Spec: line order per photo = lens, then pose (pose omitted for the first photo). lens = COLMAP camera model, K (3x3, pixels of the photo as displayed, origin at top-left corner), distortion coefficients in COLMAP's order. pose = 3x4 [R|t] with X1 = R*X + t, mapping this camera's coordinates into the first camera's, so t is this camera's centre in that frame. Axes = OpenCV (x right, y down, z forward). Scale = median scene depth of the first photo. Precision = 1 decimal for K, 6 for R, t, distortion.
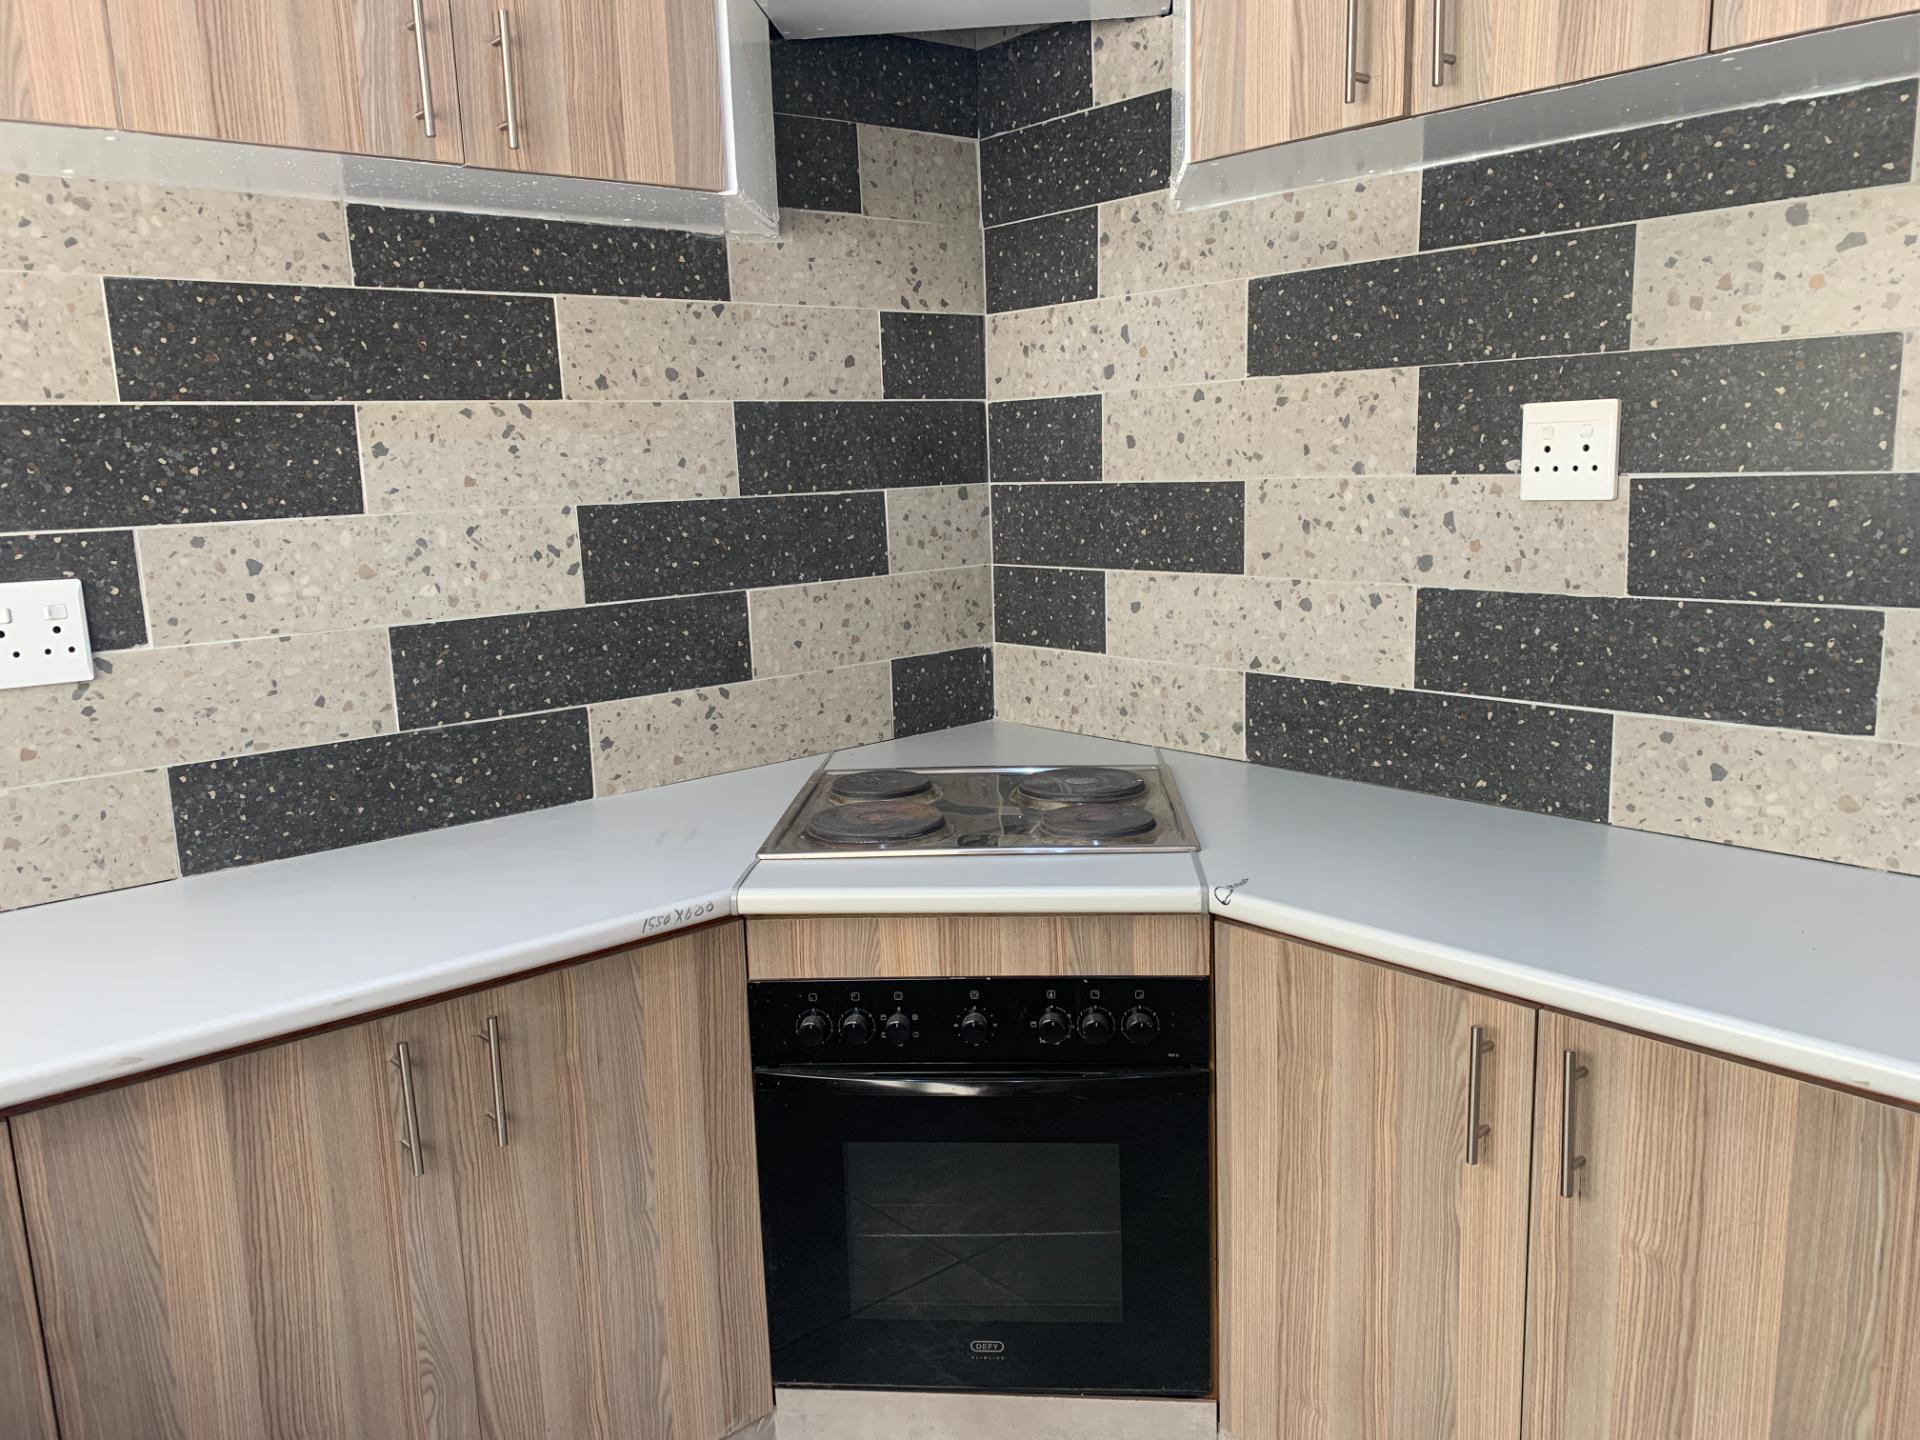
lens RADIAL K [[1467.9, 0, 937.0], [0, 1467.9, 733.3], [0, 0, 1]] dist [0.044974, -0.057157]
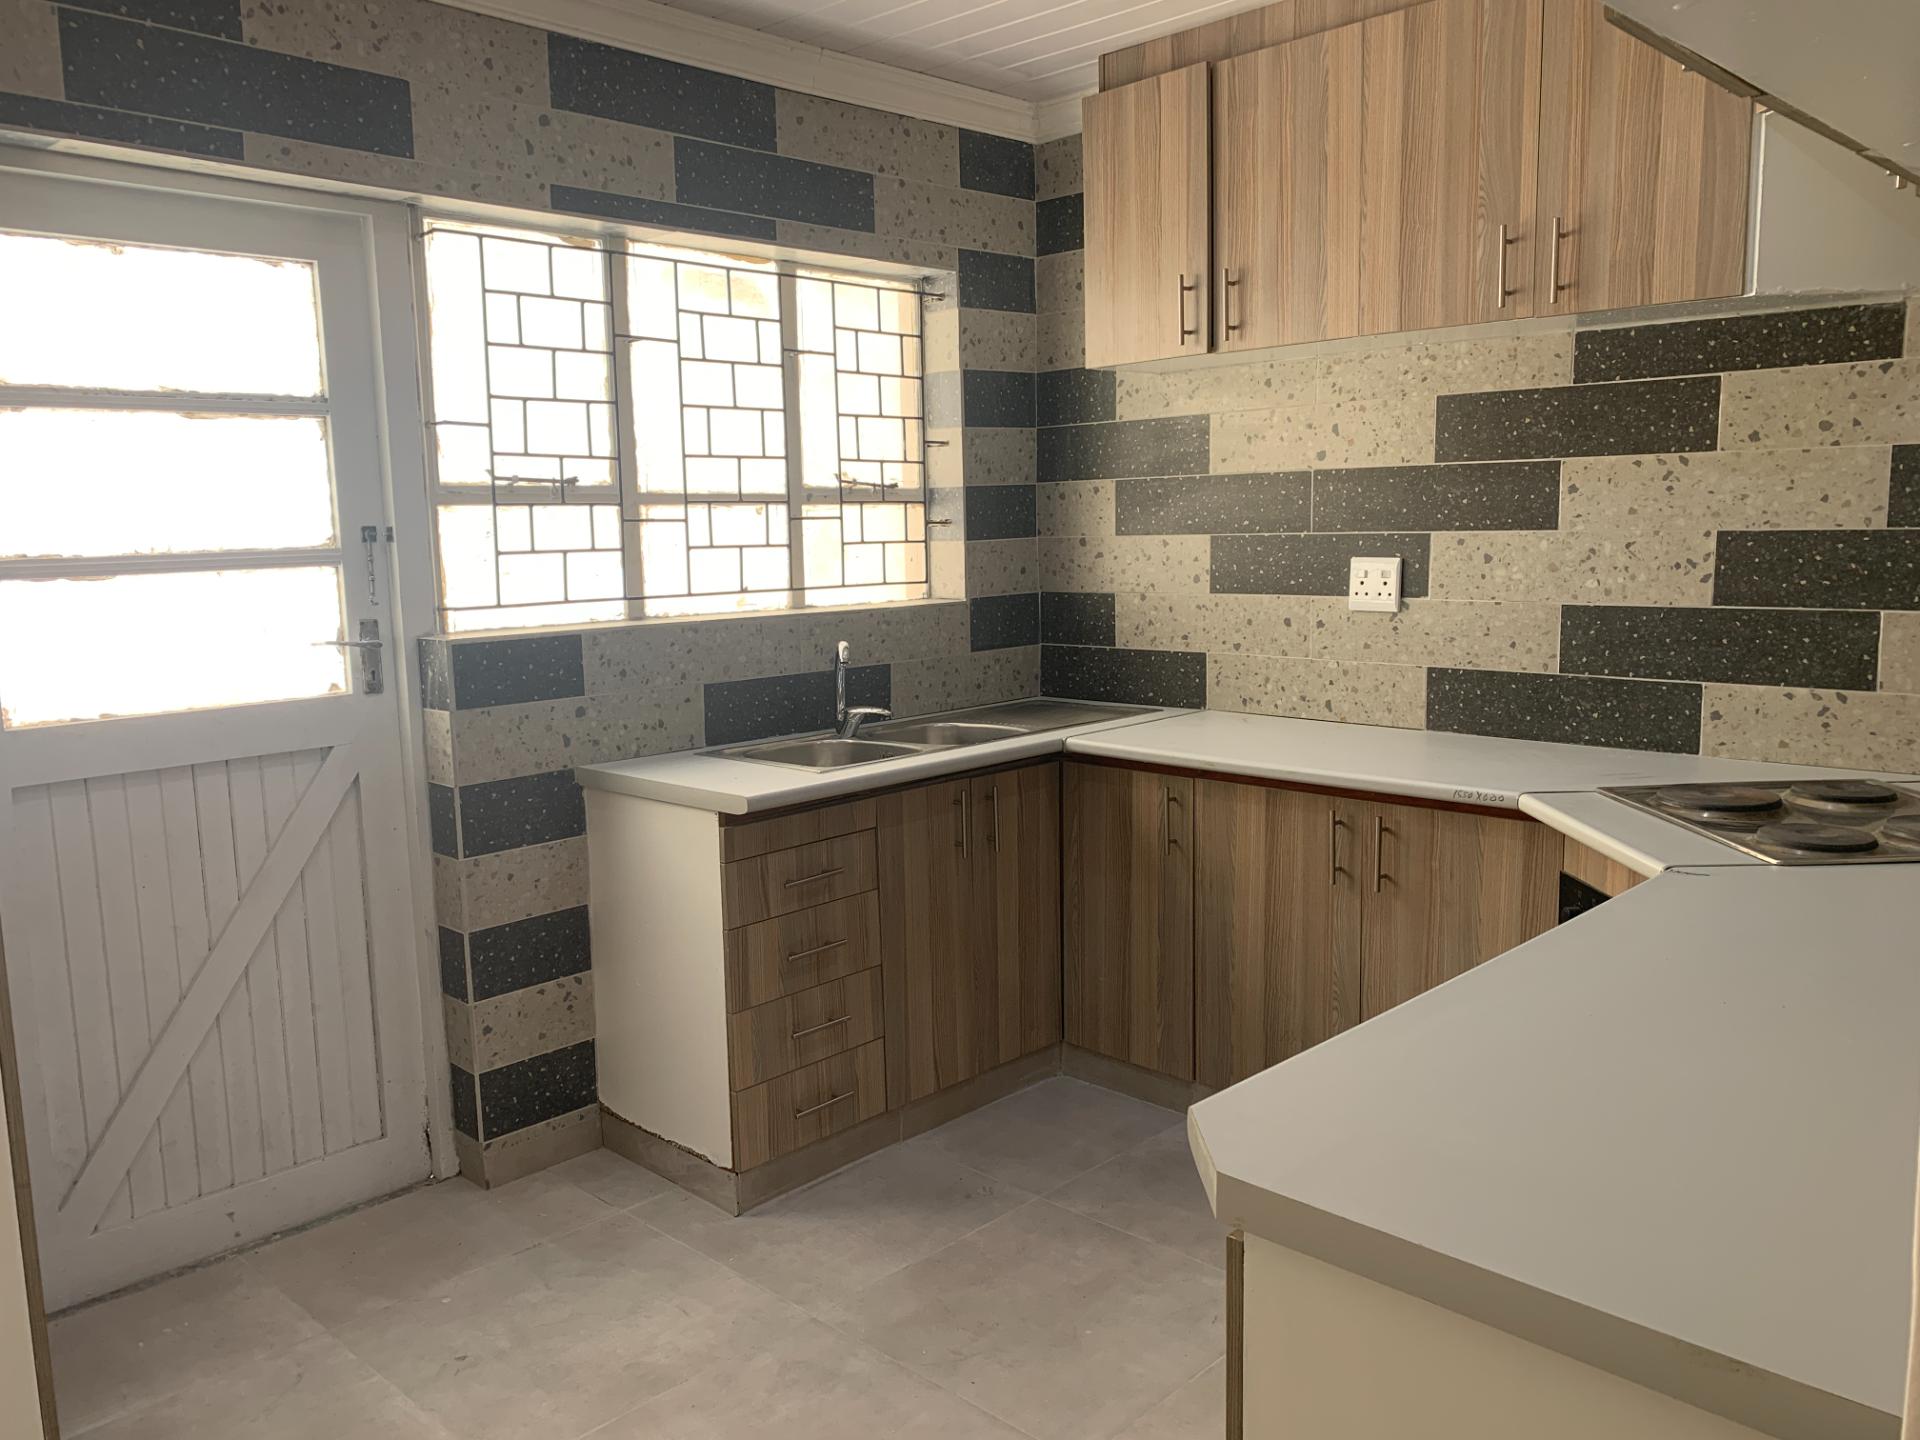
lens RADIAL K [[1467.9, 0, 960.7], [0, 1467.9, 727.0], [0, 0, 1]] dist [0.044974, -0.057157]
pose [[0.103507, 0.177106, -0.978734, 1.090263], [-0.168096, 0.972979, 0.158287, -0.086511], [0.980321, 0.148137, 0.130481, 0.210496]]
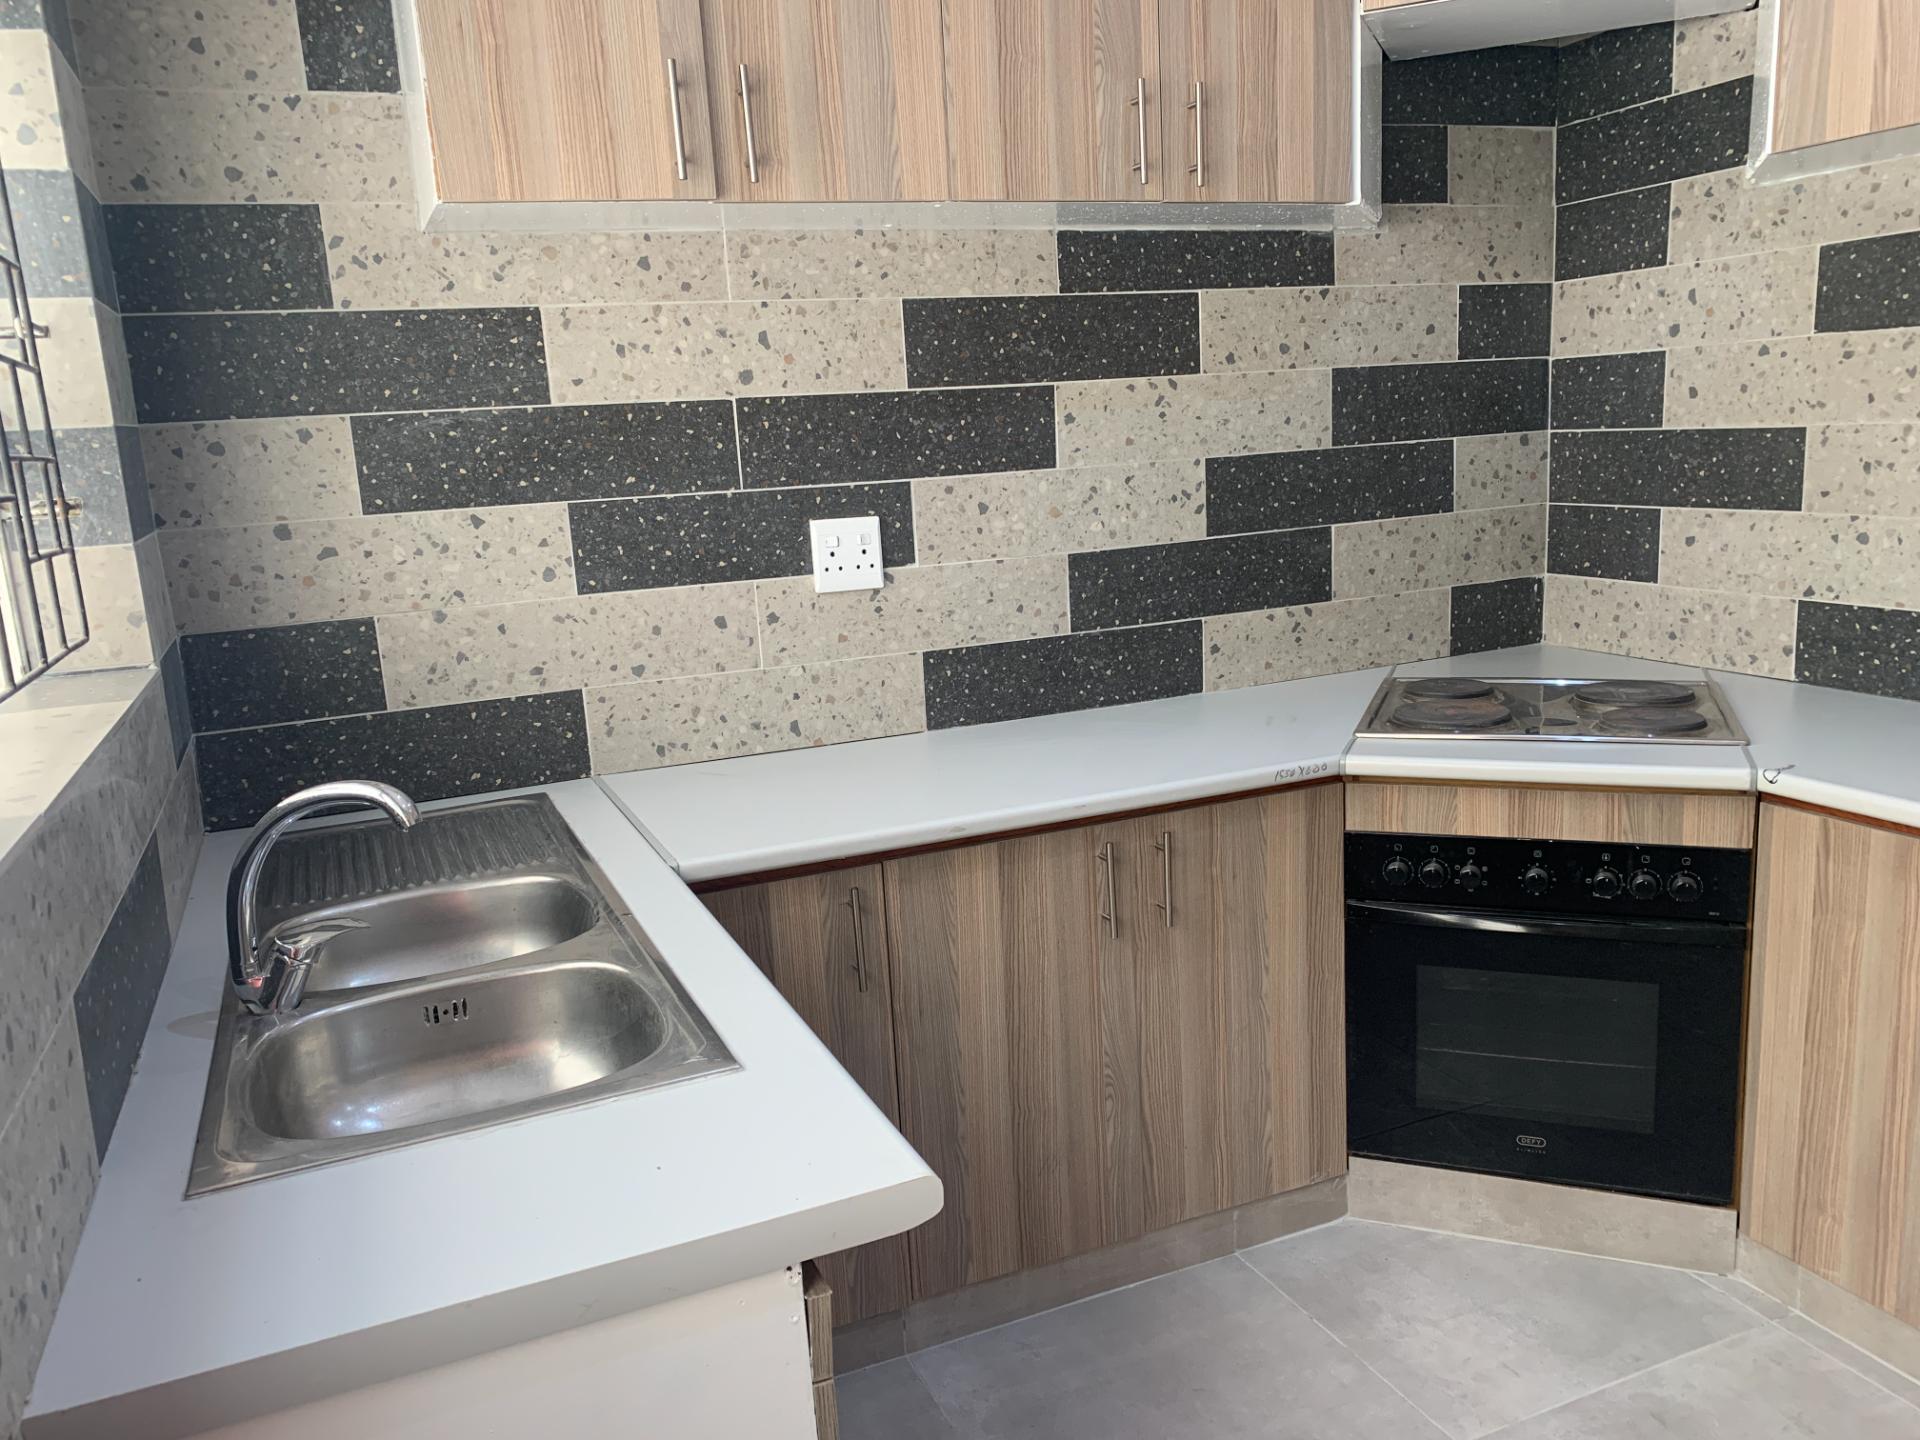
lens RADIAL K [[1467.9, 0, 956.9], [0, 1467.9, 736.9], [0, 0, 1]] dist [0.044974, -0.057157]
pose [[0.954783, 0.043808, -0.294059, -0.072316], [-0.033636, 0.998651, 0.039562, 0.044379], [0.295395, -0.027882, 0.954968, -0.294152]]
